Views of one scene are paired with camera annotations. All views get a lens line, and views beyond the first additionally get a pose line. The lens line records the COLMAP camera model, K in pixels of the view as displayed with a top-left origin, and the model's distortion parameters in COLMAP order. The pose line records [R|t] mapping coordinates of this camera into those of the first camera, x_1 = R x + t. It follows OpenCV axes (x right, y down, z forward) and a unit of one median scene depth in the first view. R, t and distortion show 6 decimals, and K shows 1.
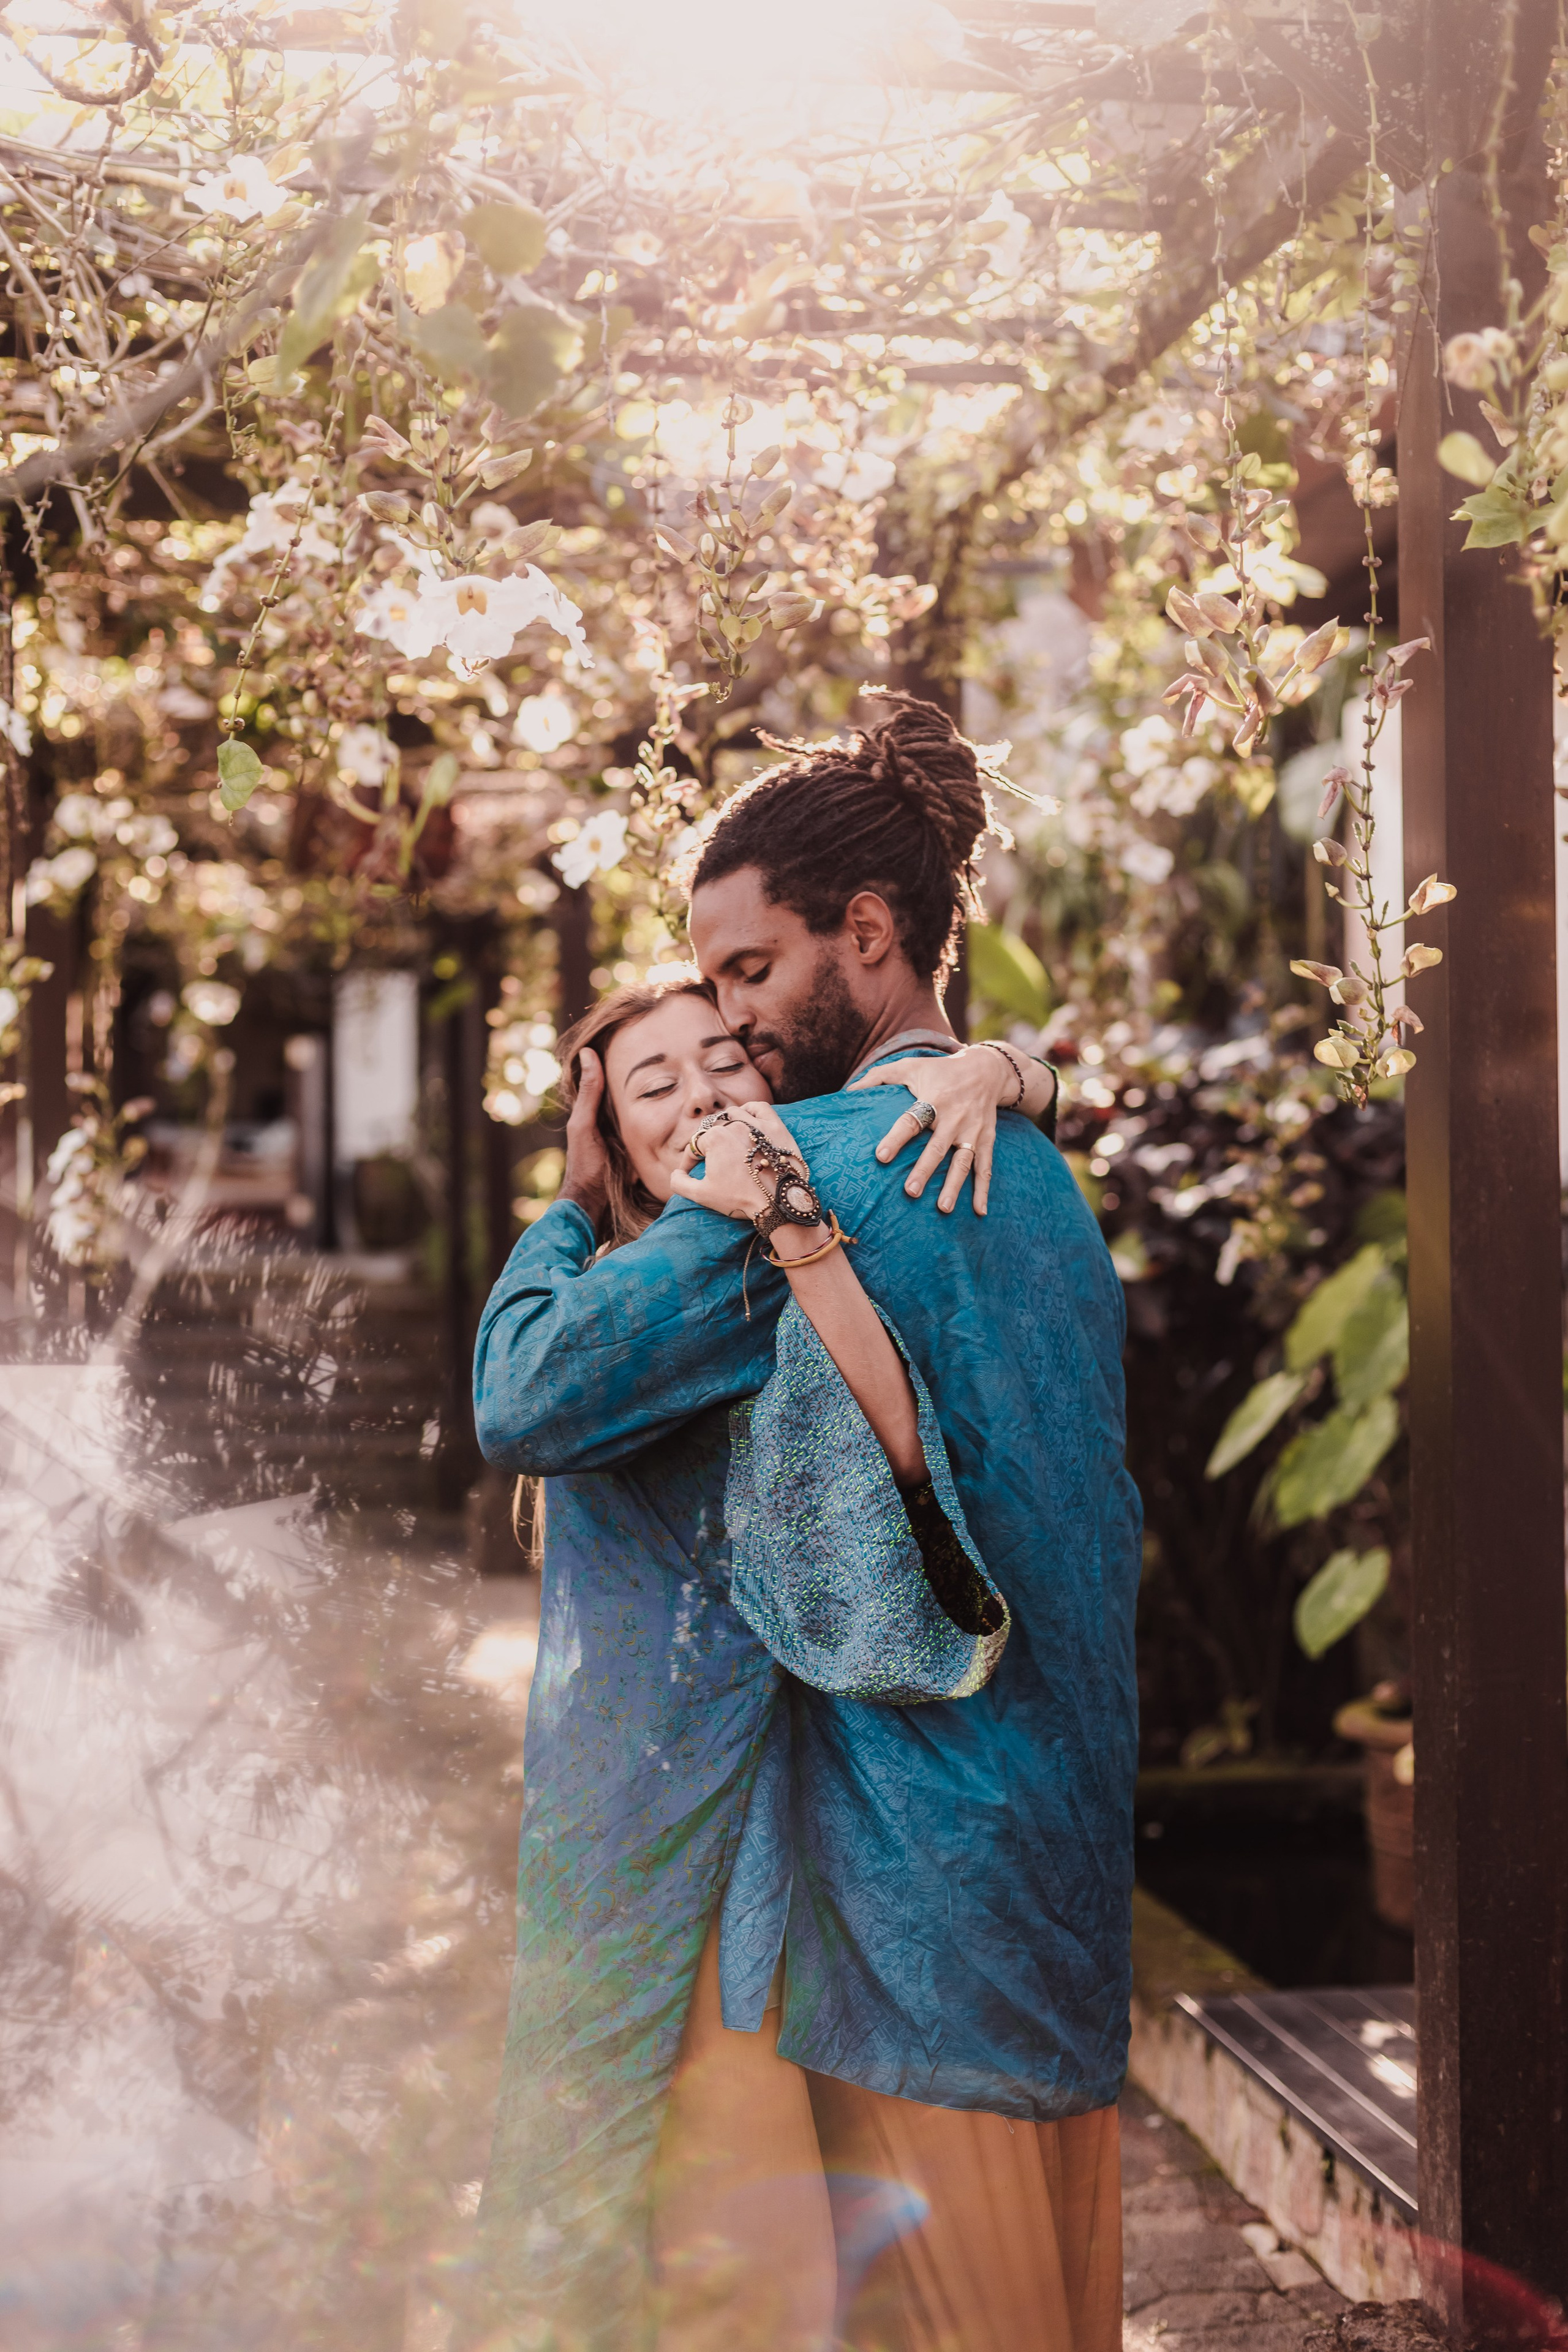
lens RADIAL K [[4411.6, 0, 784.0], [0, 4411.6, 1176.0], [0, 0, 1]] dist [-0.014670, -0.063954]
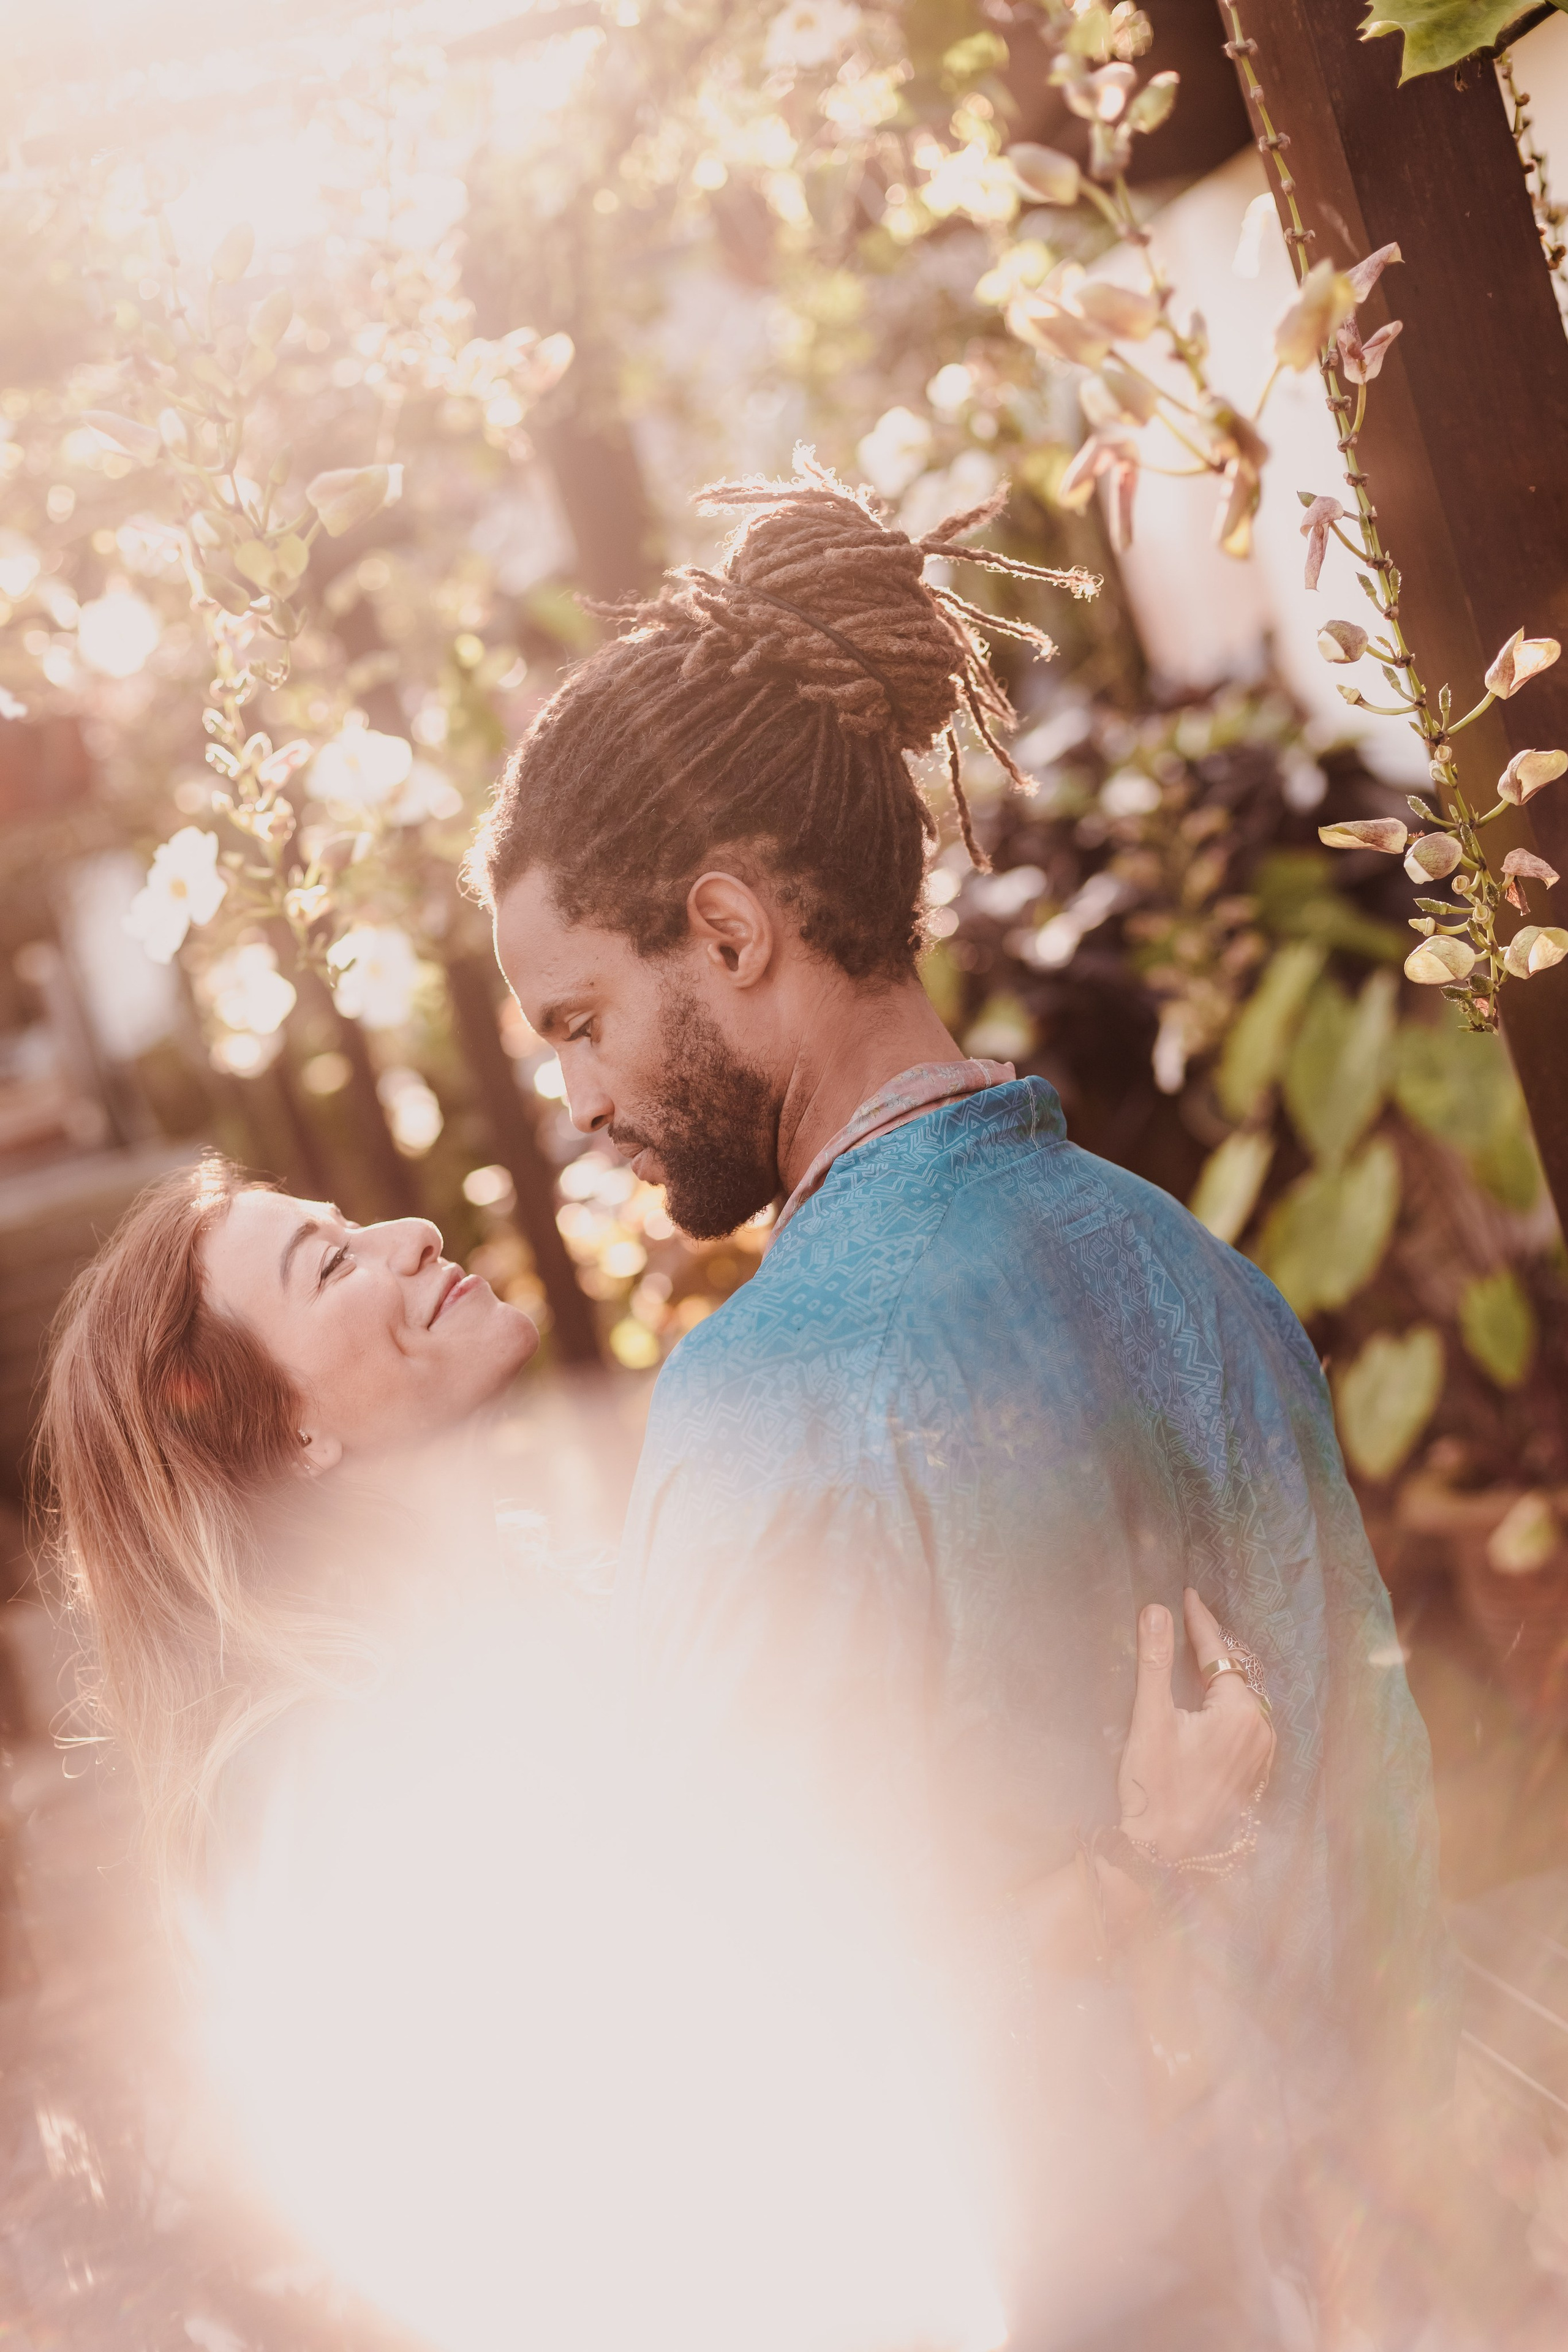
lens RADIAL K [[3896.7, 0, 784.0], [0, 3896.7, 1176.0], [0, 0, 1]] dist [-0.021464, -0.045074]
pose [[0.960806, -0.275861, 0.027417, 0.012392], [0.271474, 0.956310, 0.108499, -0.057999], [-0.056150, -0.096804, 0.993718, 0.336105]]
